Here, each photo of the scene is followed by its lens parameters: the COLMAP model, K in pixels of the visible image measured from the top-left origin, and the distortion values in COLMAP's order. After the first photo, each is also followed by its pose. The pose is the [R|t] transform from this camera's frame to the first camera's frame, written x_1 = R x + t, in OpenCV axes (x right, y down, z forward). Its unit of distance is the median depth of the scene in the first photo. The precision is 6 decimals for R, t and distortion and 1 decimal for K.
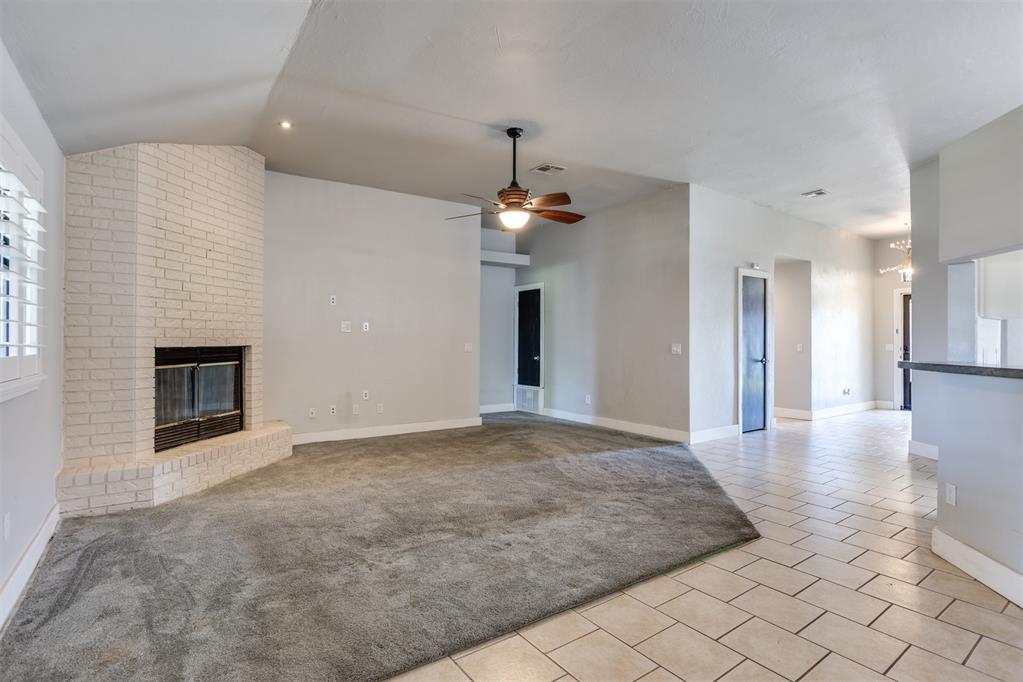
lens RADIAL K [[498.1, 0, 507.8], [0, 498.1, 342.4], [0, 0, 1]] dist [-0.043640, 0.020298]
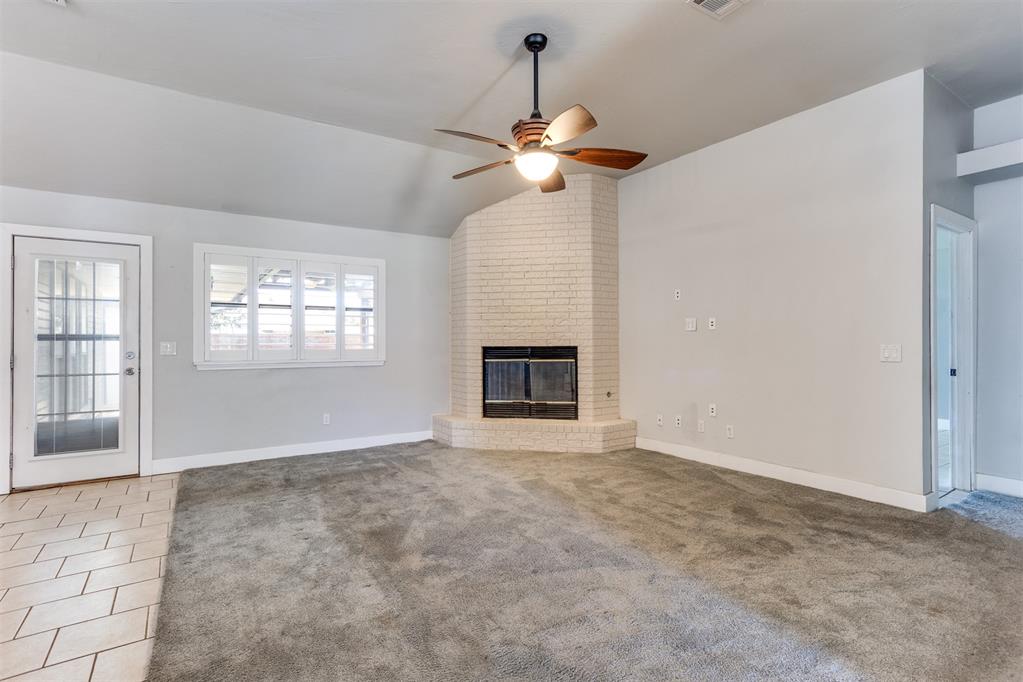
lens RADIAL K [[500.9, 0, 511.9], [0, 500.9, 347.4], [0, 0, 1]] dist [-0.048549, 0.025872]
pose [[-0.015666, 0.009140, -0.999835, 0.709486], [0.000017, 0.999958, 0.009141, -0.000929], [0.999877, 0.000126, -0.015666, 0.975405]]
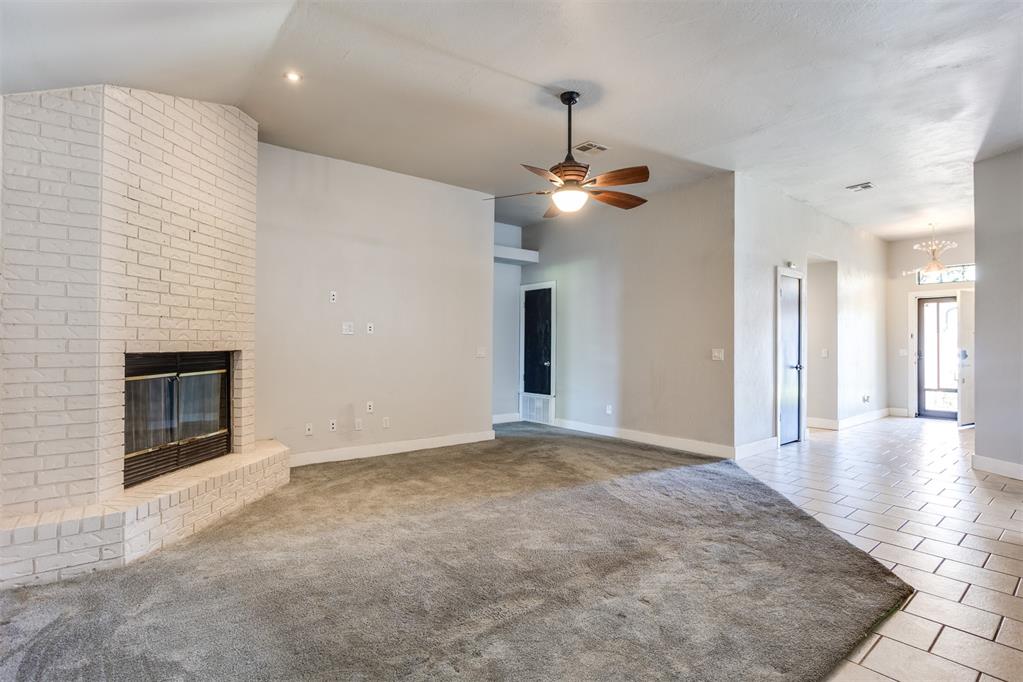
lens RADIAL K [[497.7, 0, 499.6], [0, 497.7, 344.9], [0, 0, 1]] dist [-0.035678, 0.014109]
pose [[0.998380, 0.003179, 0.056814, -0.154172], [-0.003113, 0.999994, -0.001257, -0.003269], [-0.056818, 0.001078, 0.998384, 0.173026]]
